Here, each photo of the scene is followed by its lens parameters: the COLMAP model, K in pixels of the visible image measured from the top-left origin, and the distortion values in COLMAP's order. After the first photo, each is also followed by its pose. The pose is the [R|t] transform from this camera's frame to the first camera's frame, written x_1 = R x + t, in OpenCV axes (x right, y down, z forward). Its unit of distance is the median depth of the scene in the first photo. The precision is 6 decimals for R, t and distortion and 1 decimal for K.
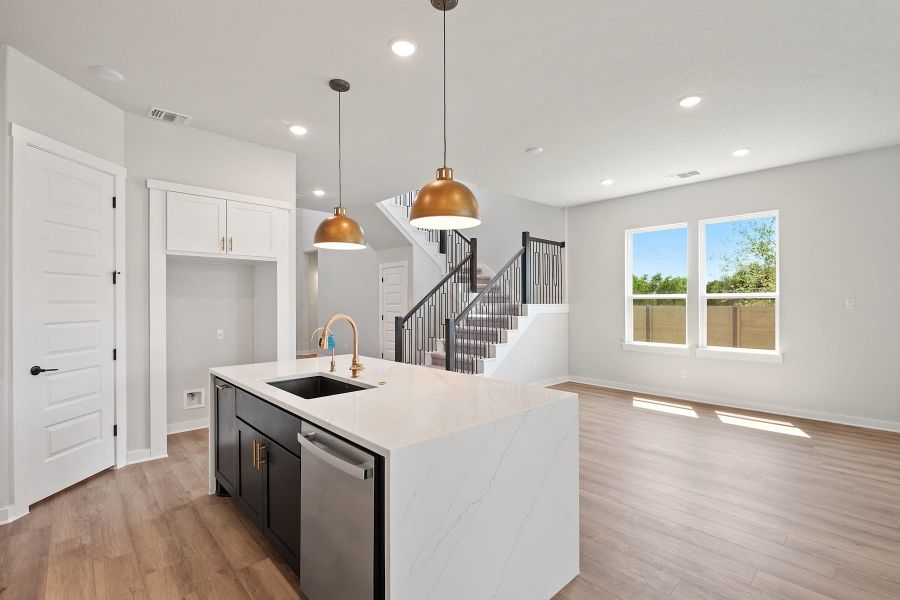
lens RADIAL K [[408.1, 0, 449.9], [0, 408.1, 300.1], [0, 0, 1]] dist [0.001853, -0.006150]
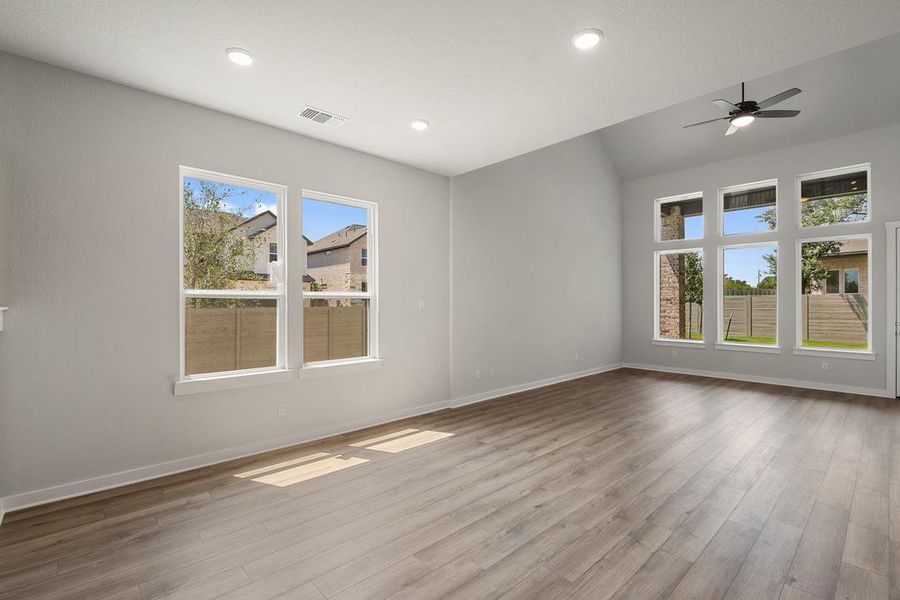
lens RADIAL K [[408.1, 0, 450.1], [0, 408.1, 301.3], [0, 0, 1]] dist [0.001853, -0.006150]
pose [[-0.000973, 0.003952, 0.999992, -0.092910], [-0.005006, 0.999980, -0.003957, 0.003195], [-0.999987, -0.005009, -0.000954, 0.663789]]
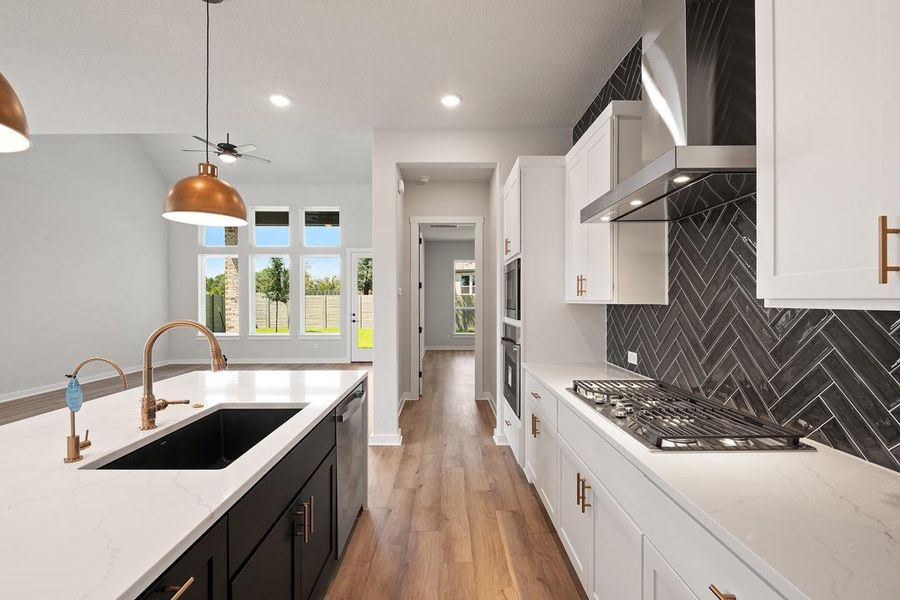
lens RADIAL K [[408.1, 0, 451.7], [0, 408.1, 299.6], [0, 0, 1]] dist [0.001853, -0.006150]
pose [[-0.742317, 0.005519, 0.670026, -0.386531], [0.000661, 0.999972, -0.007505, 0.003862], [-0.670048, -0.005128, -0.742300, 0.468122]]
